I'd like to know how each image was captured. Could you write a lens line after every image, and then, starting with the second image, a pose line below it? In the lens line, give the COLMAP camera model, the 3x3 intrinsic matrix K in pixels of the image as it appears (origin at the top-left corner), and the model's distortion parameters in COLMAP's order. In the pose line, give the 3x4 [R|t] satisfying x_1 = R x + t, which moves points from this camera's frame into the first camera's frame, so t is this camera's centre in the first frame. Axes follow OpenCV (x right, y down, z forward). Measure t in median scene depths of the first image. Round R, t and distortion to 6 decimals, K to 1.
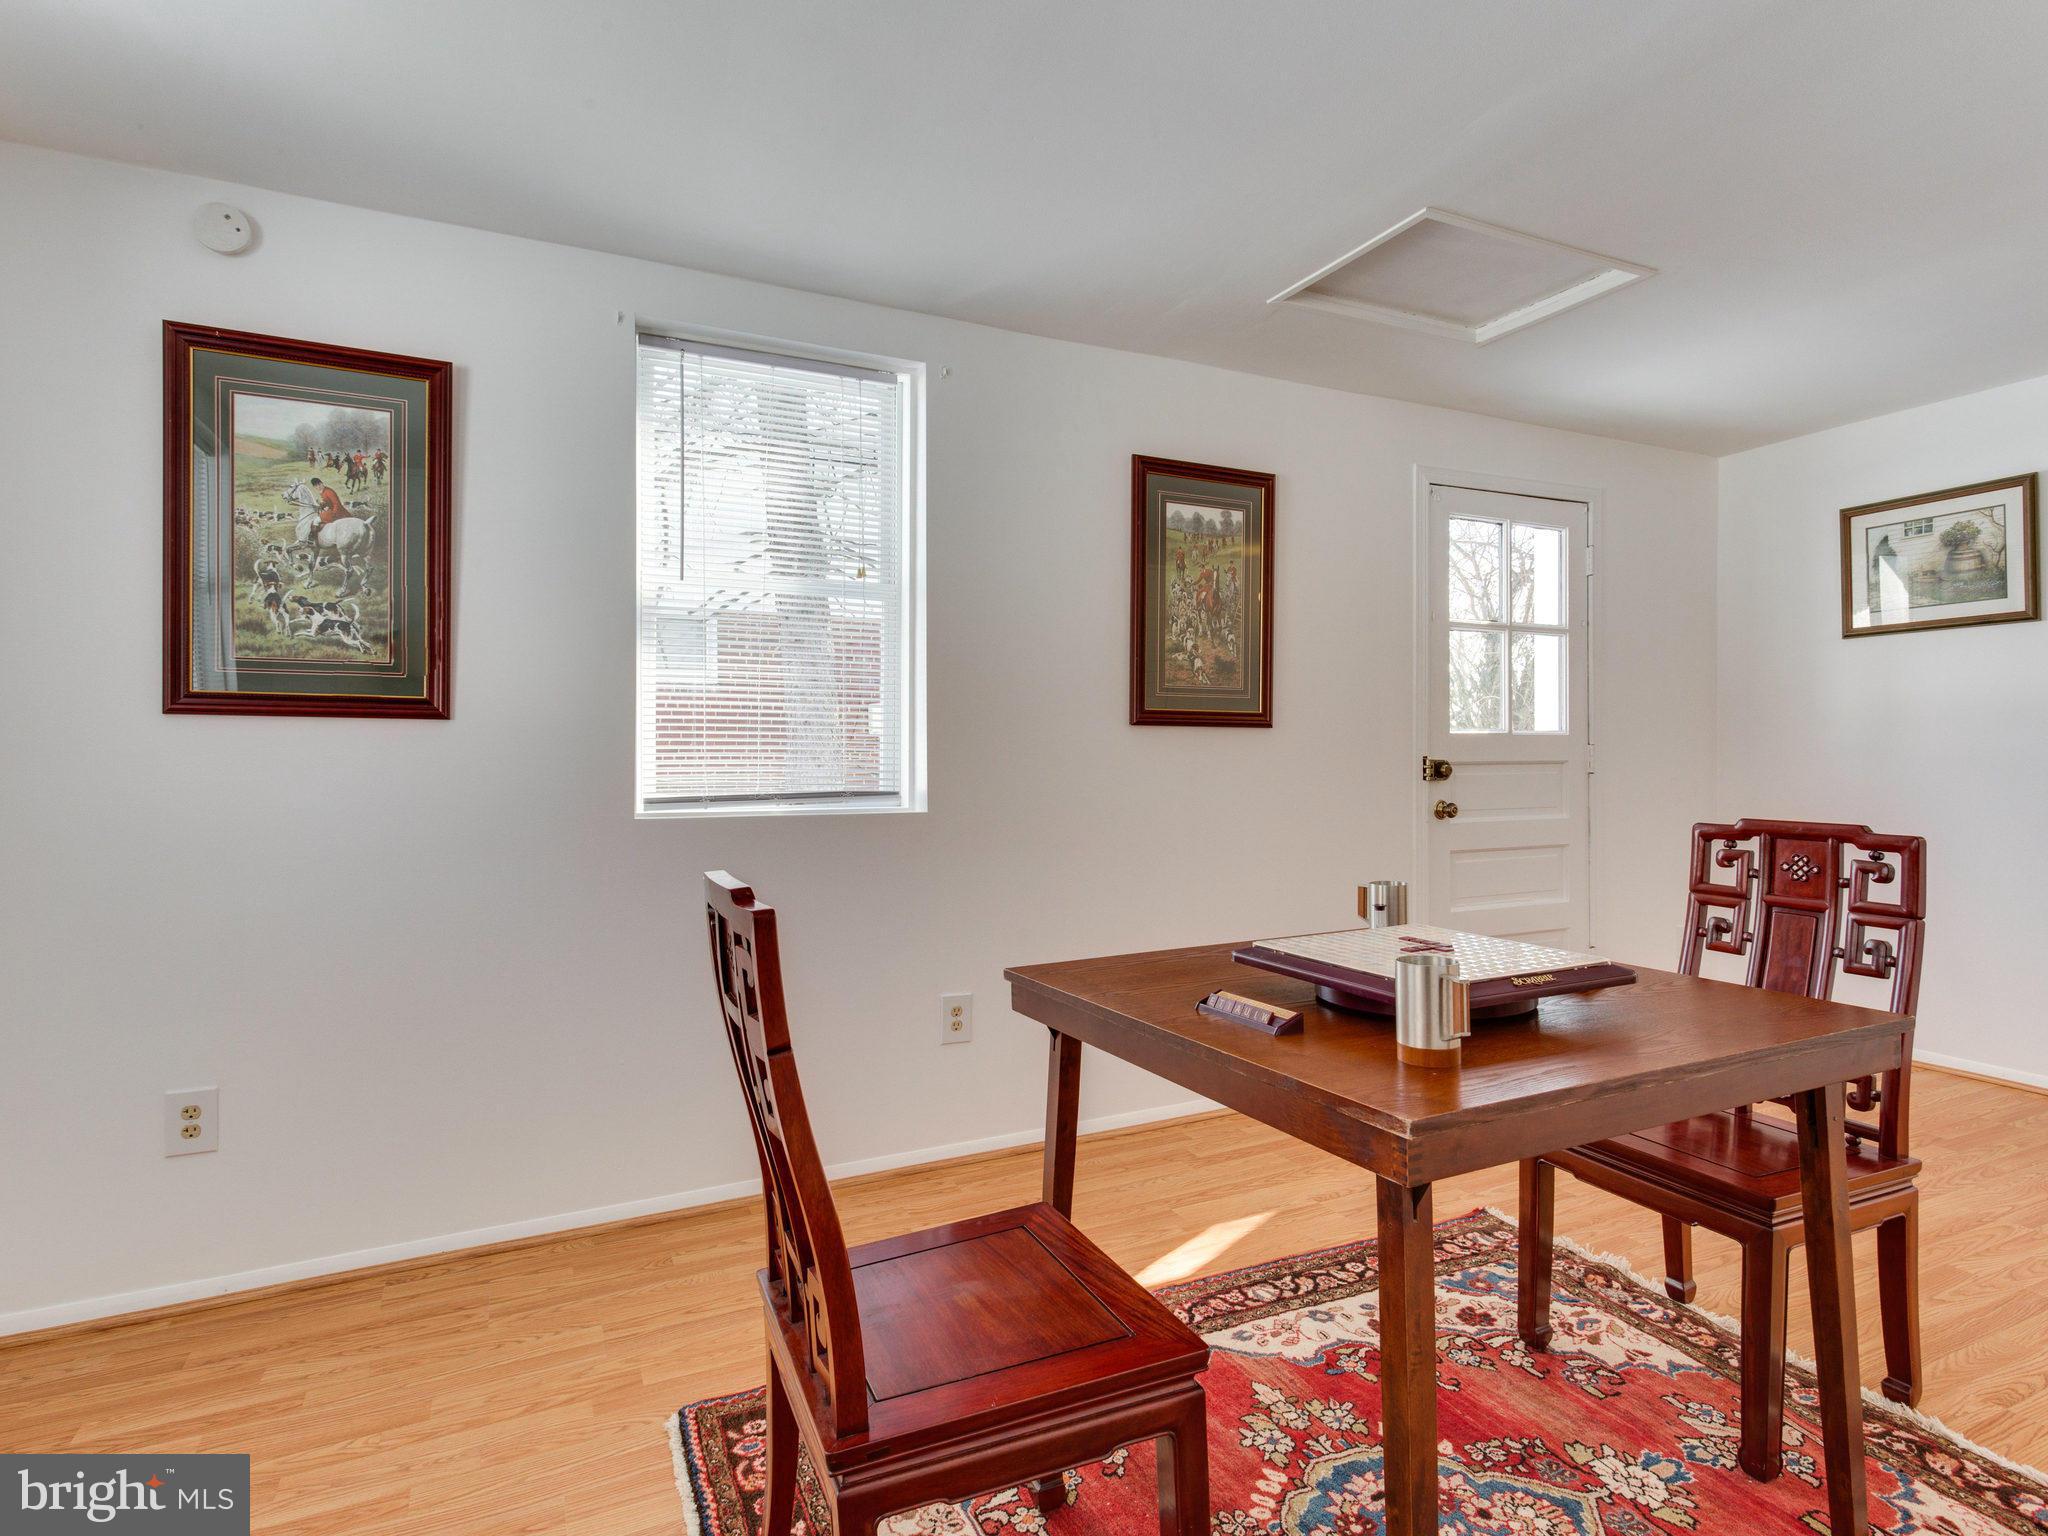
lens RADIAL K [[1100.0, 0, 1030.6], [0, 1100.0, 758.7], [0, 0, 1]] dist [0.010257, -0.006506]
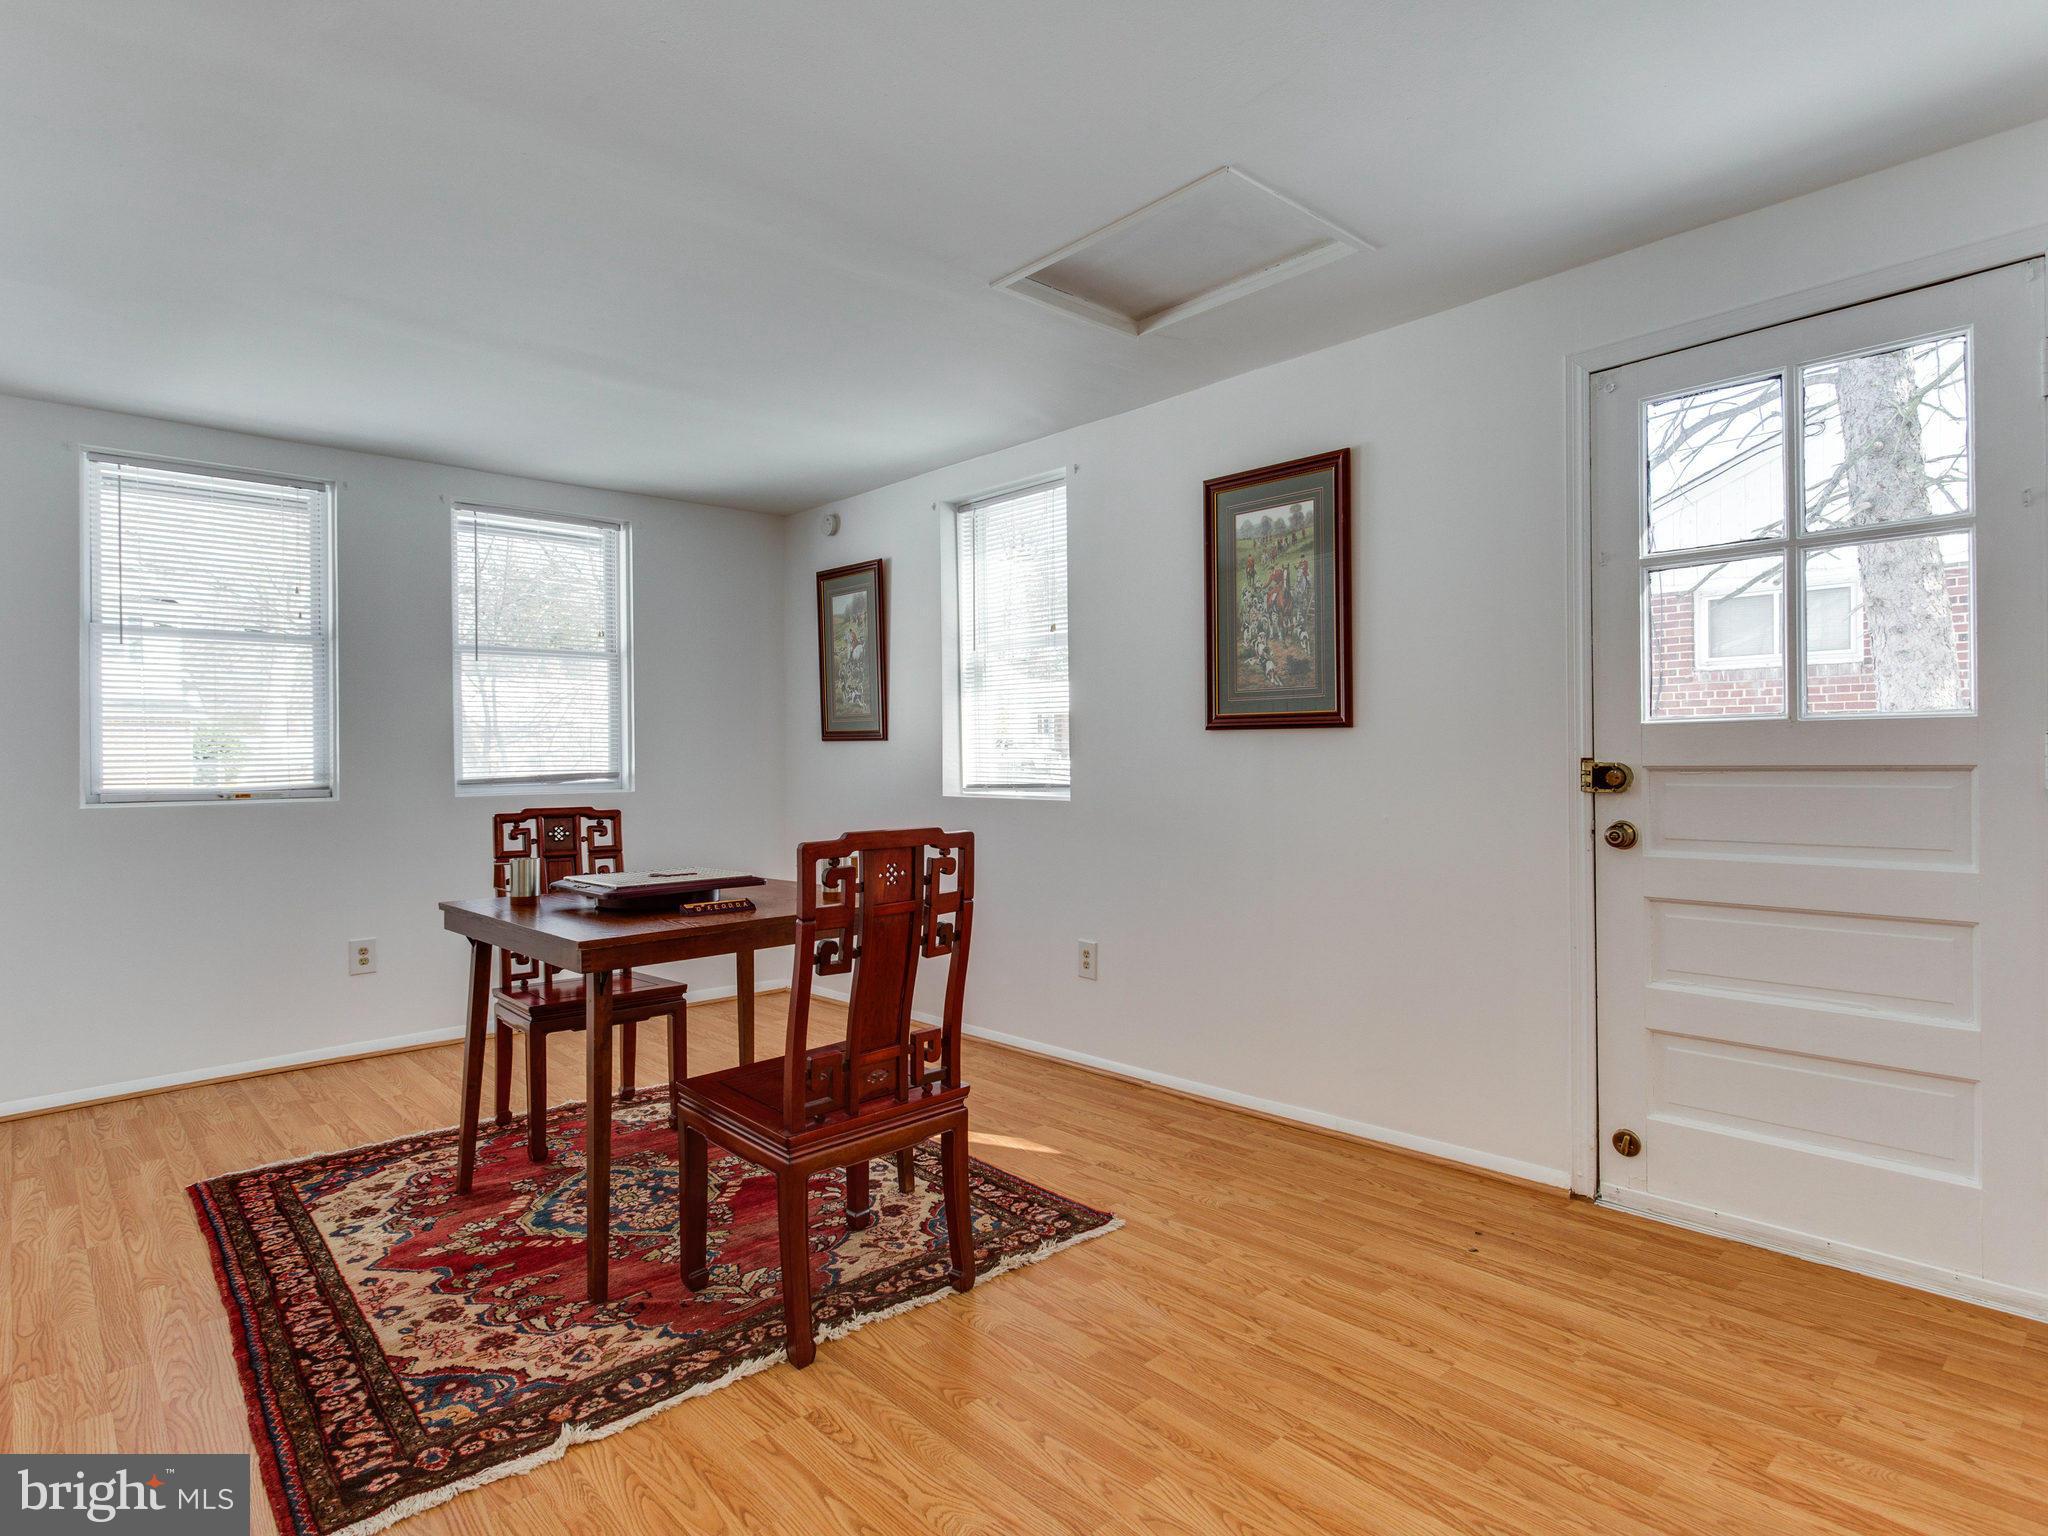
lens RADIAL K [[1100.0, 0, 1030.6], [0, 1100.0, 758.7], [0, 0, 1]] dist [0.010257, -0.006506]
pose [[0.296841, 0.002754, -0.954923, 1.073947], [0.005508, 0.999974, 0.004596, -0.008238], [0.954911, -0.006624, 0.296818, 0.508136]]
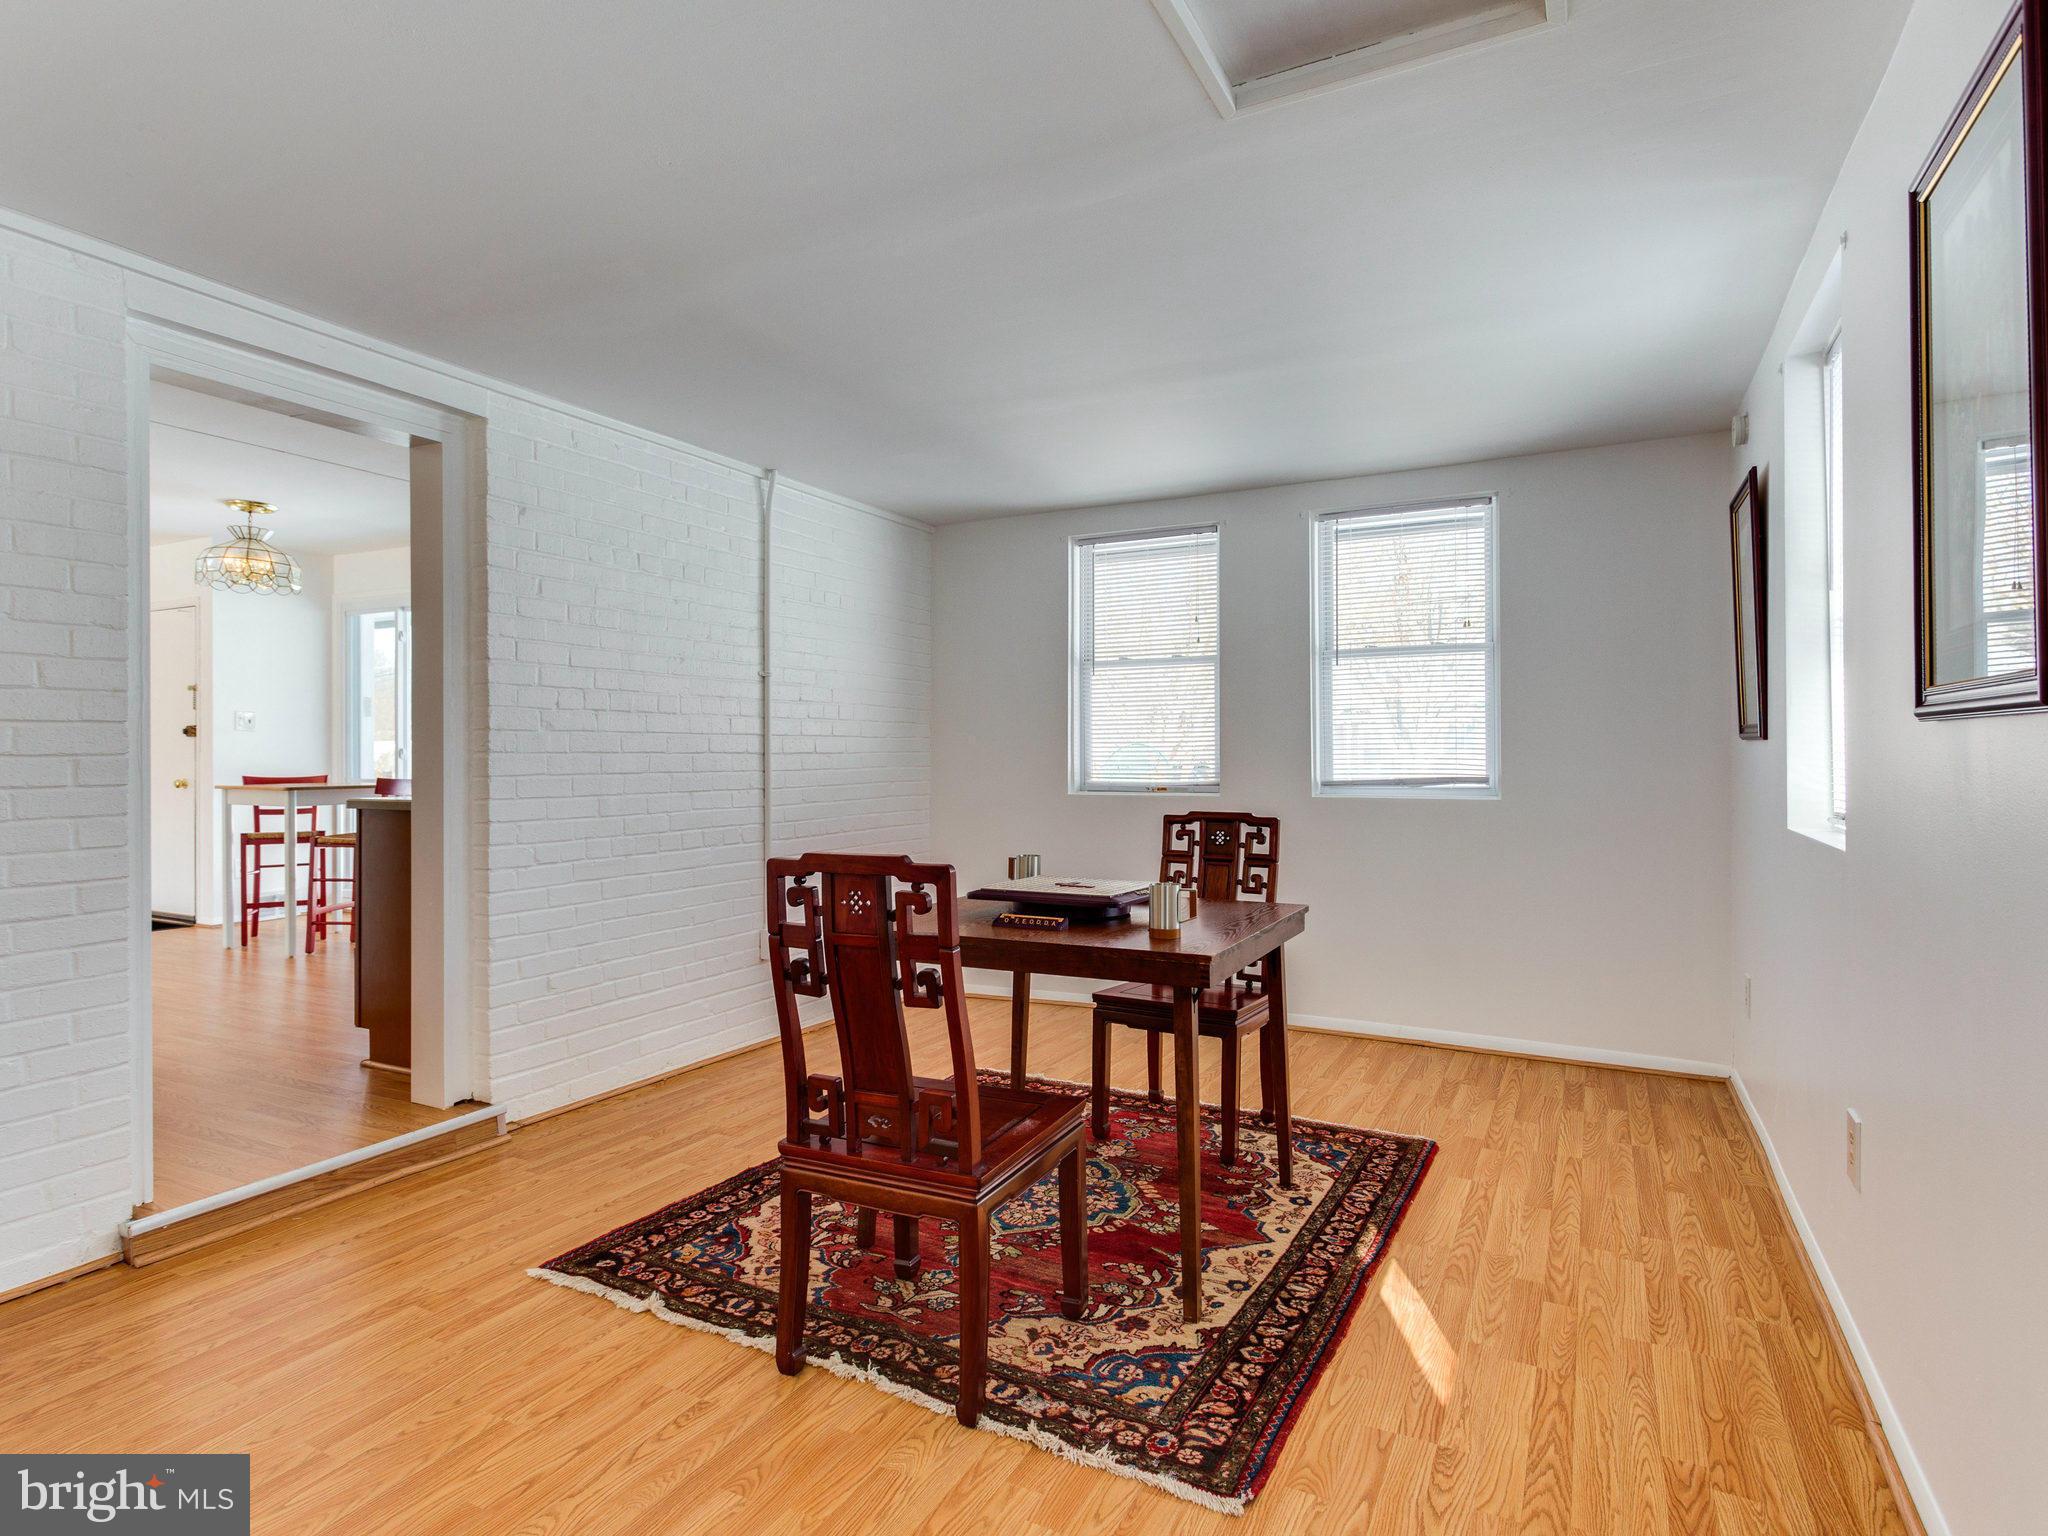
lens RADIAL K [[1100.0, 0, 1030.6], [0, 1100.0, 758.7], [0, 0, 1]] dist [0.010257, -0.006506]
pose [[-0.794273, 0.007478, -0.607515, 0.717671], [0.004658, 0.999970, 0.006219, -0.018711], [0.607543, 0.002109, -0.794284, 1.146445]]
